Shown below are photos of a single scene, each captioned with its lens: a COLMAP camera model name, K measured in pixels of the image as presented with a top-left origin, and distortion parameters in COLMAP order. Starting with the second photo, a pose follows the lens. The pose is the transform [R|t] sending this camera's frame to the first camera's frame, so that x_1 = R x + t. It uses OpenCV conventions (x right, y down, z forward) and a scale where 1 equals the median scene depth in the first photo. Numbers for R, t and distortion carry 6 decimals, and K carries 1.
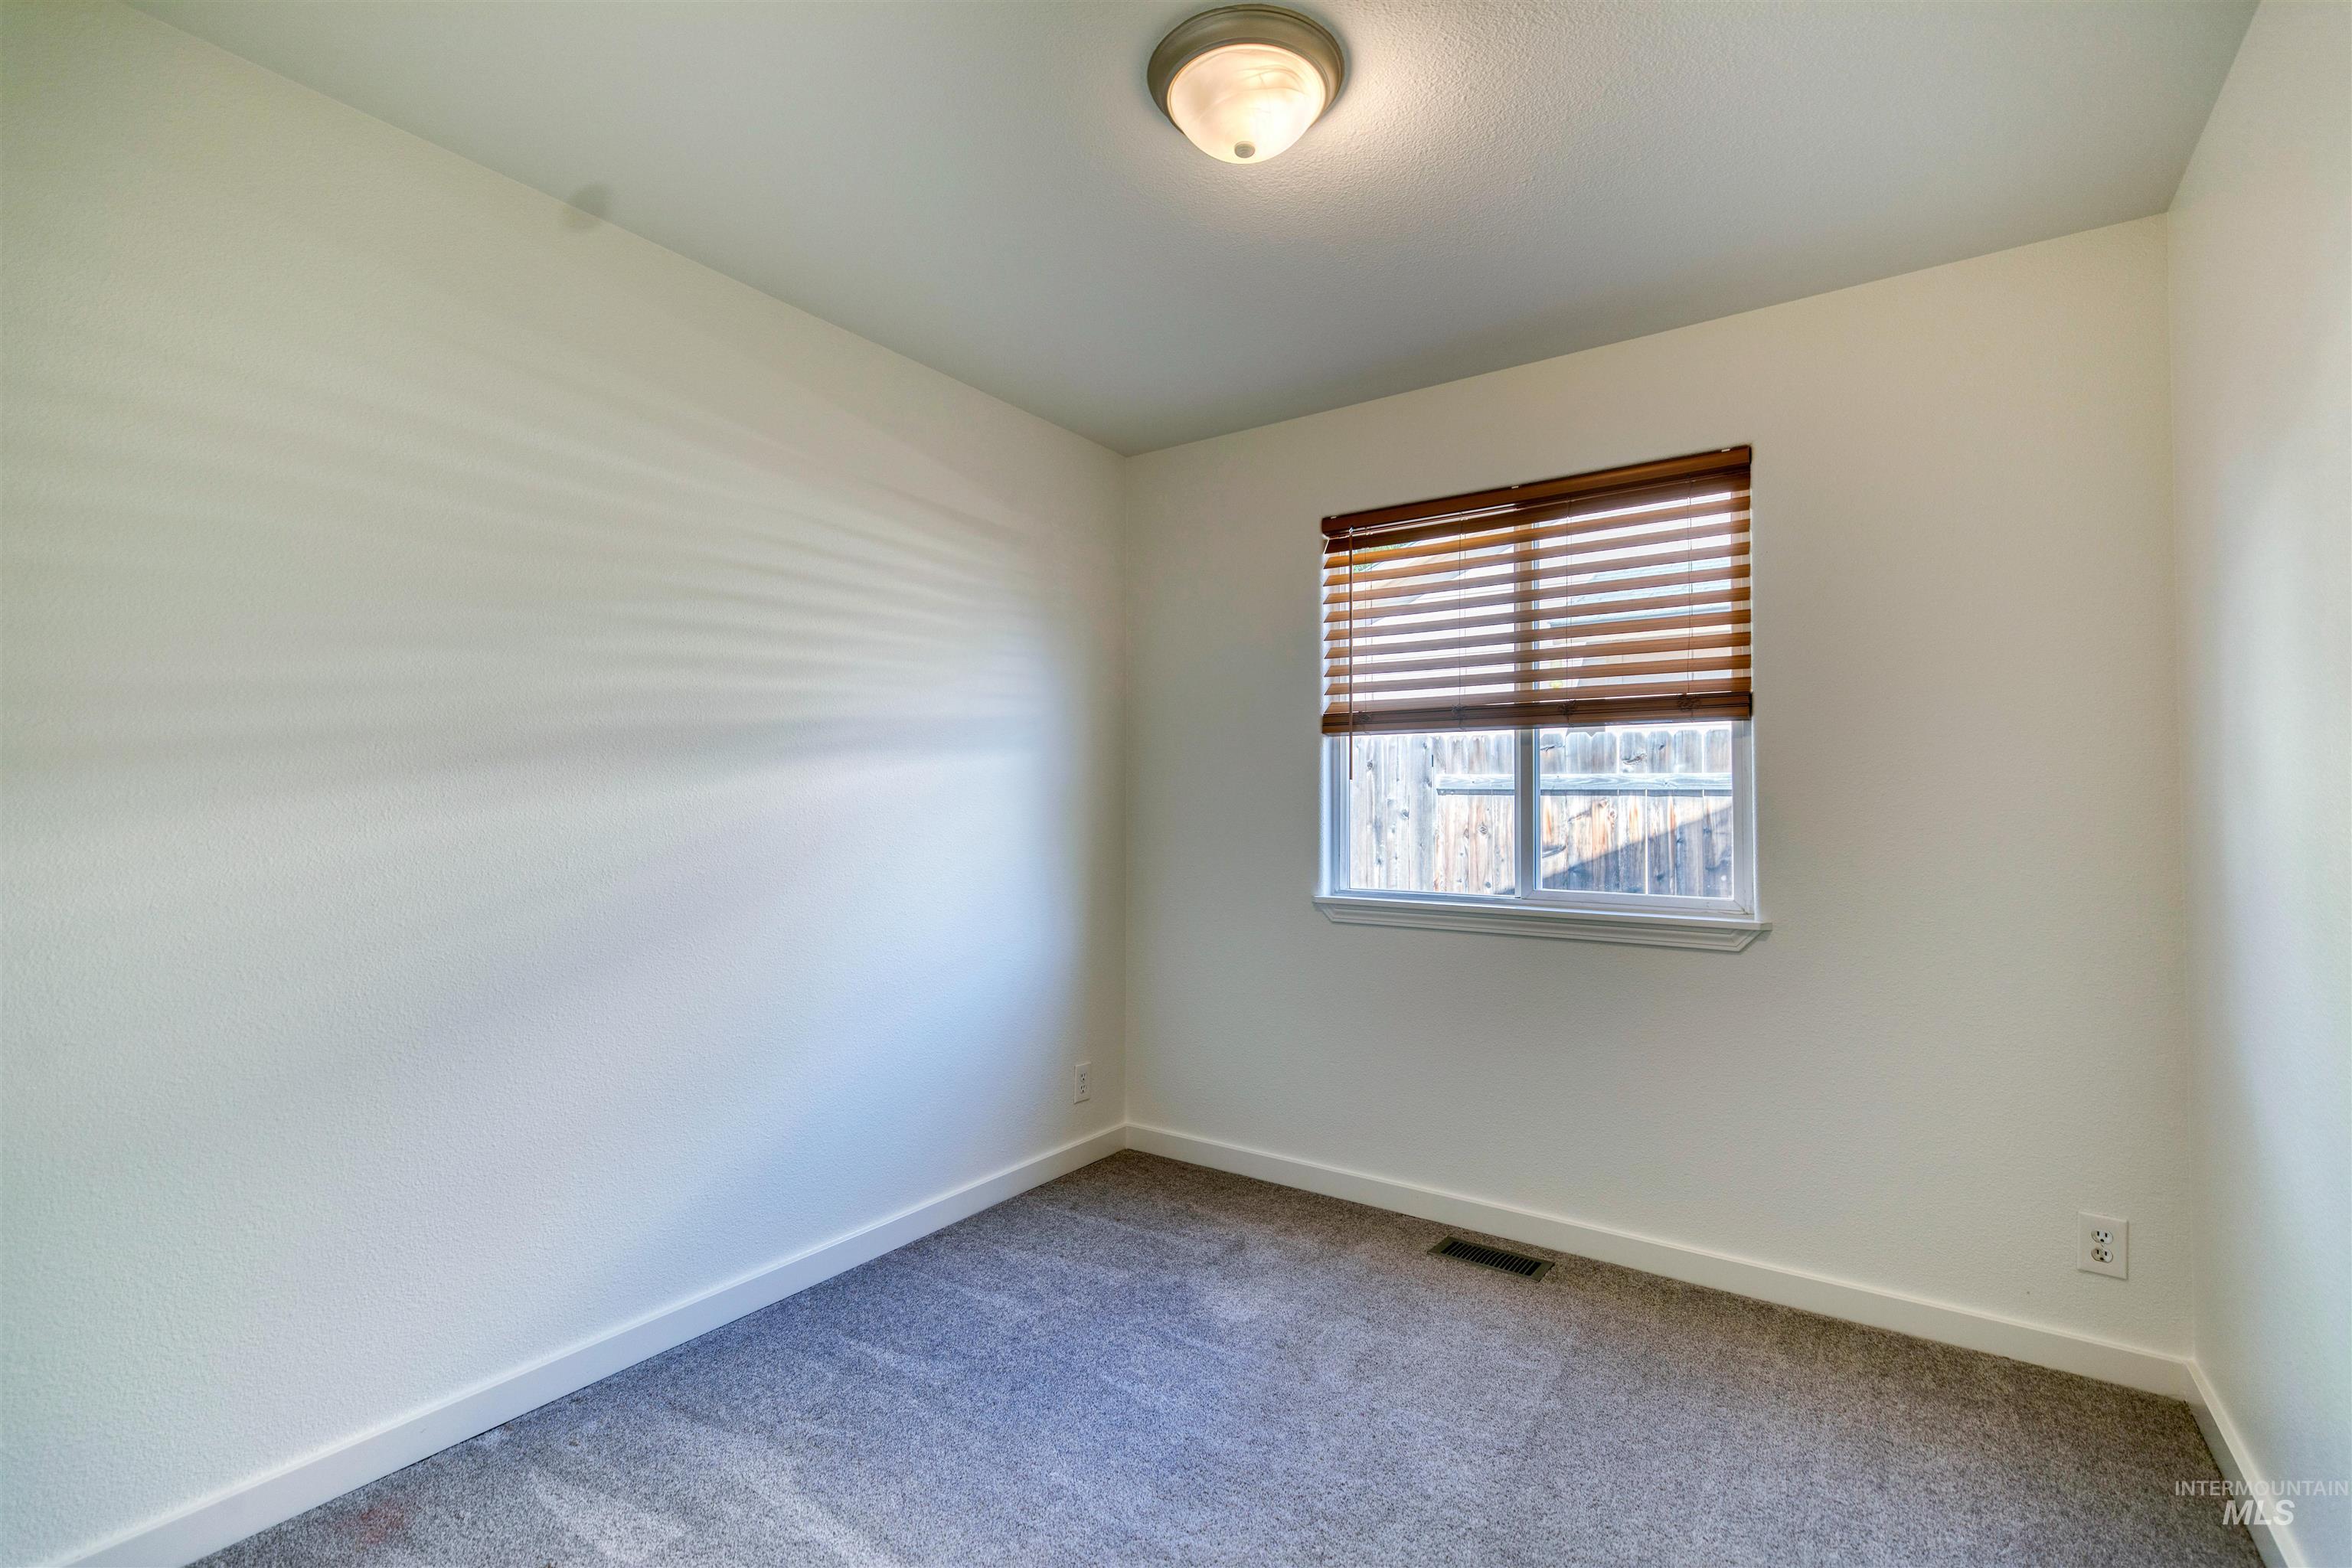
lens RADIAL K [[1053.9, 0, 1173.4], [0, 1053.9, 786.0], [0, 0, 1]] dist [0.006376, 0.000093]
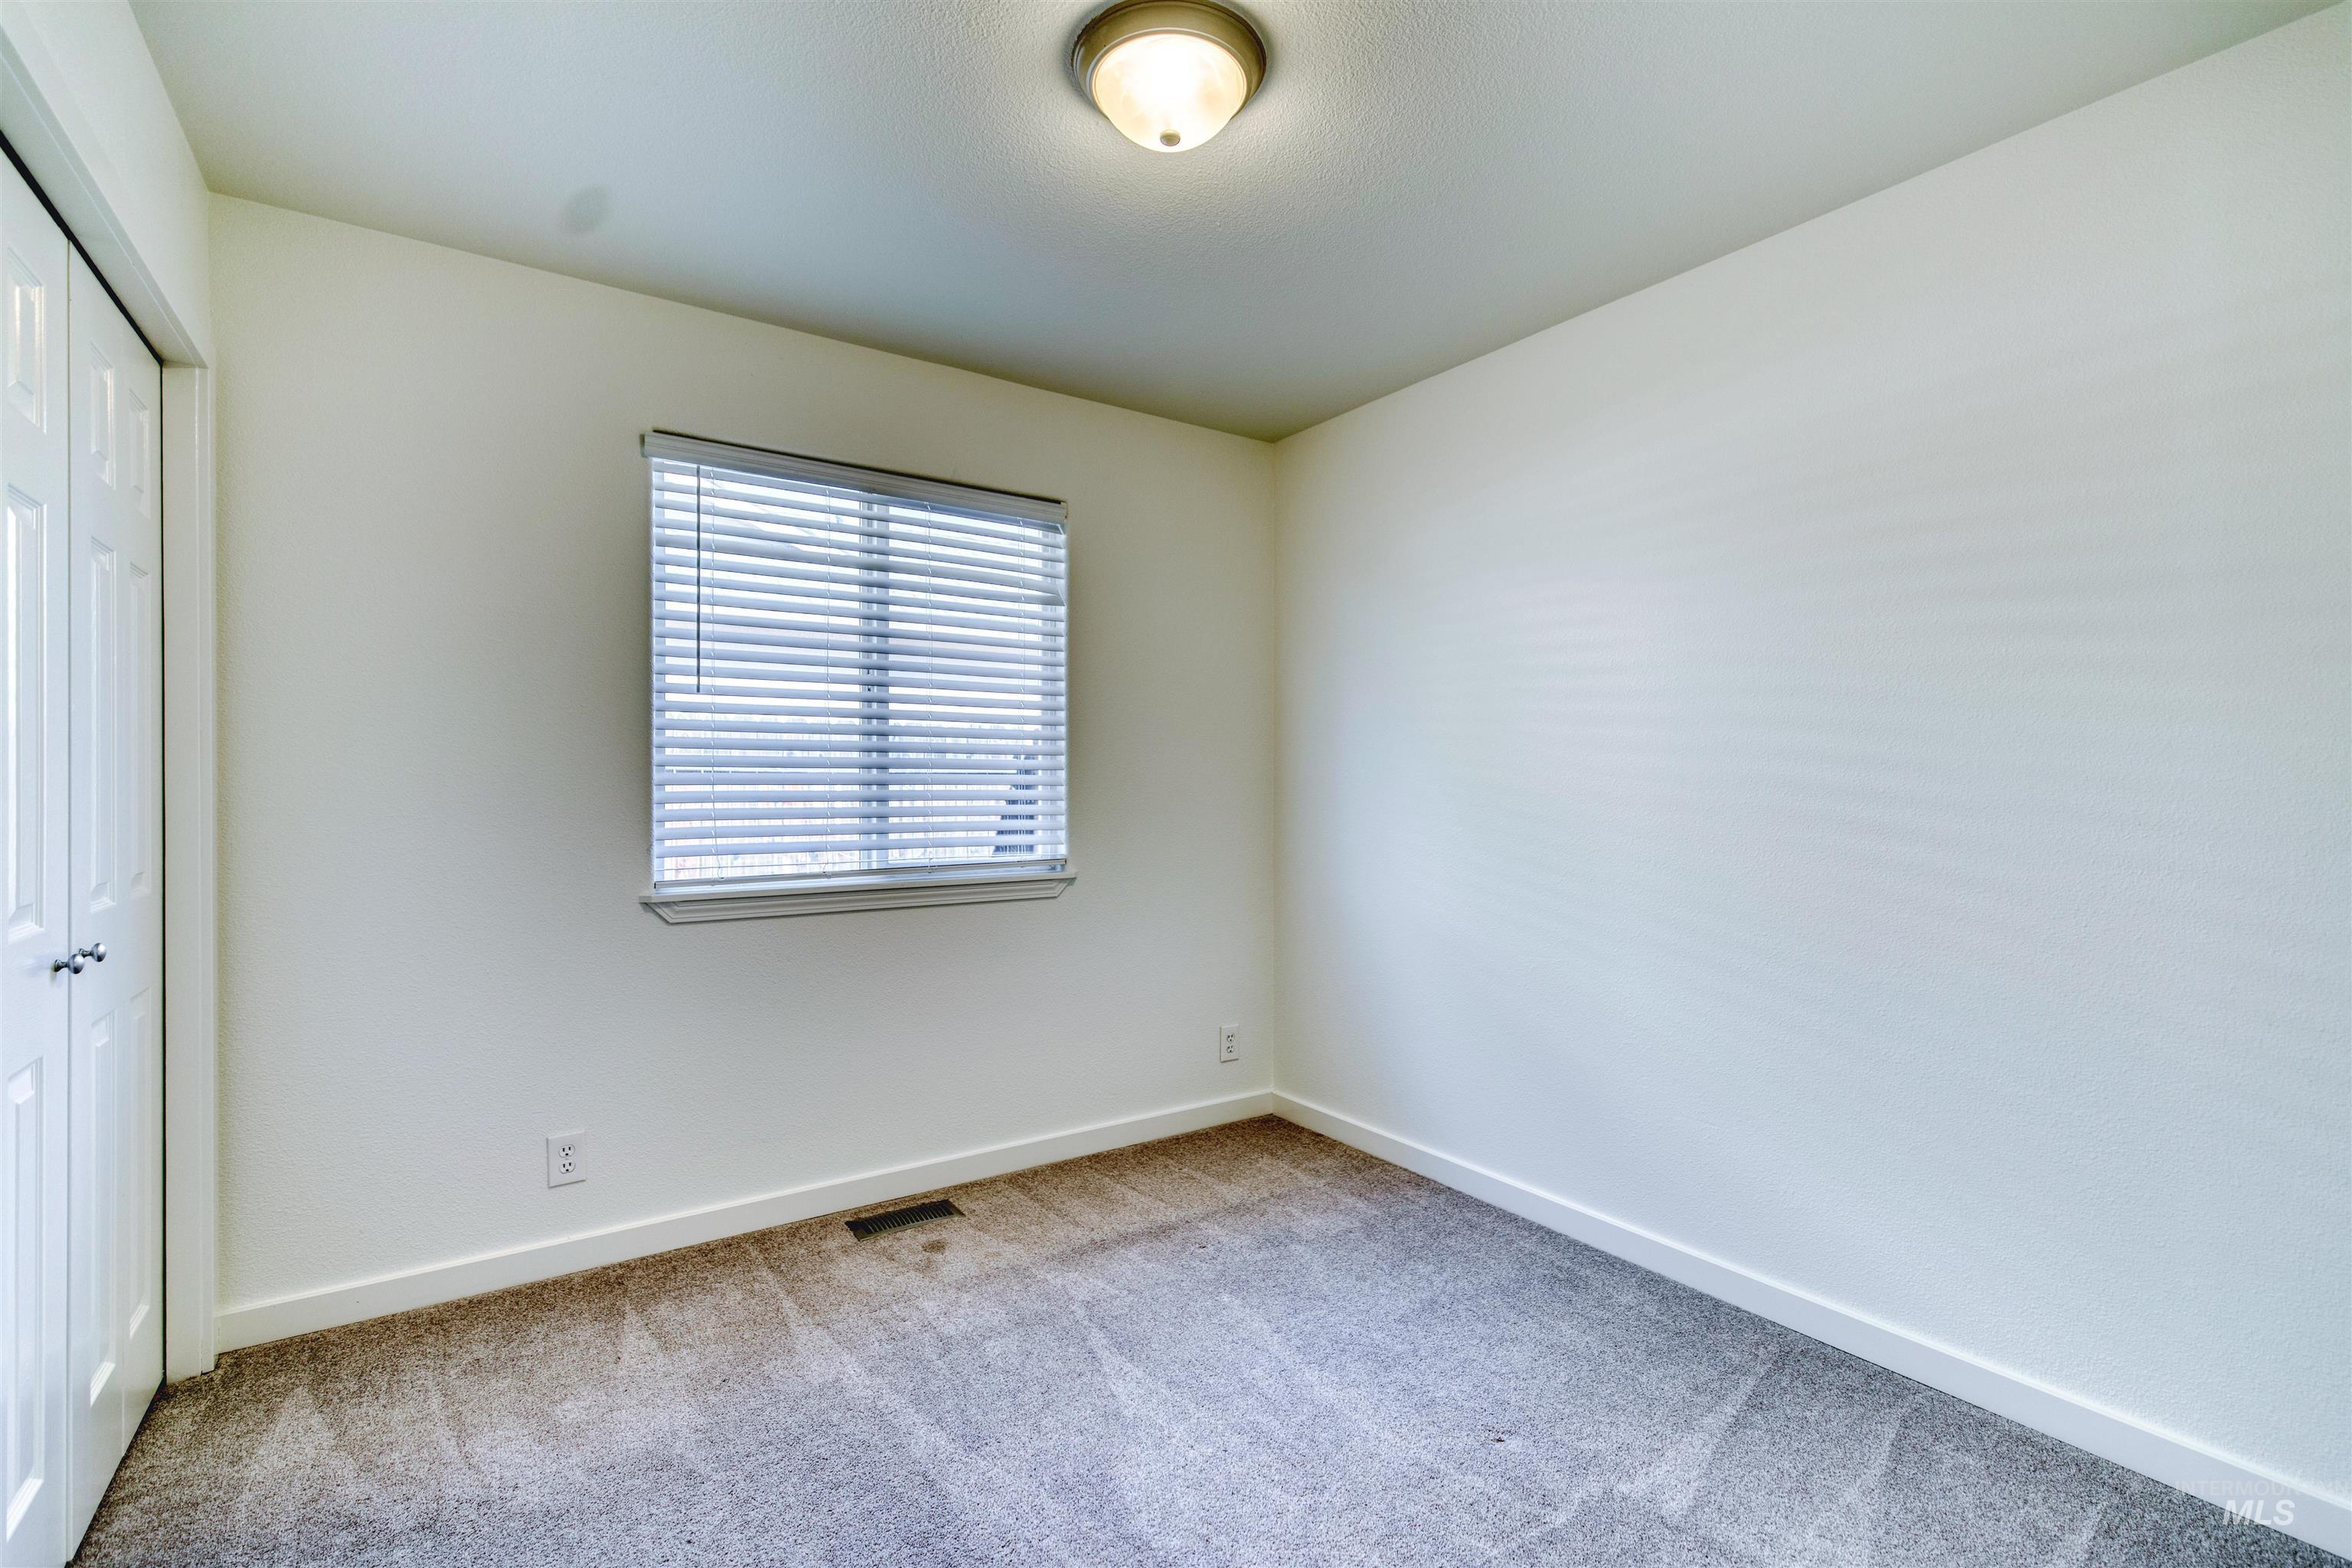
lens RADIAL K [[1053.9, 0, 1175.6], [0, 1053.9, 783.4], [0, 0, 1]] dist [0.006376, 0.000093]
pose [[0.353128, -0.003320, 0.935569, -0.569431], [-0.018184, 0.999780, 0.010411, 0.004424], [-0.935398, -0.020689, 0.352990, 0.392844]]
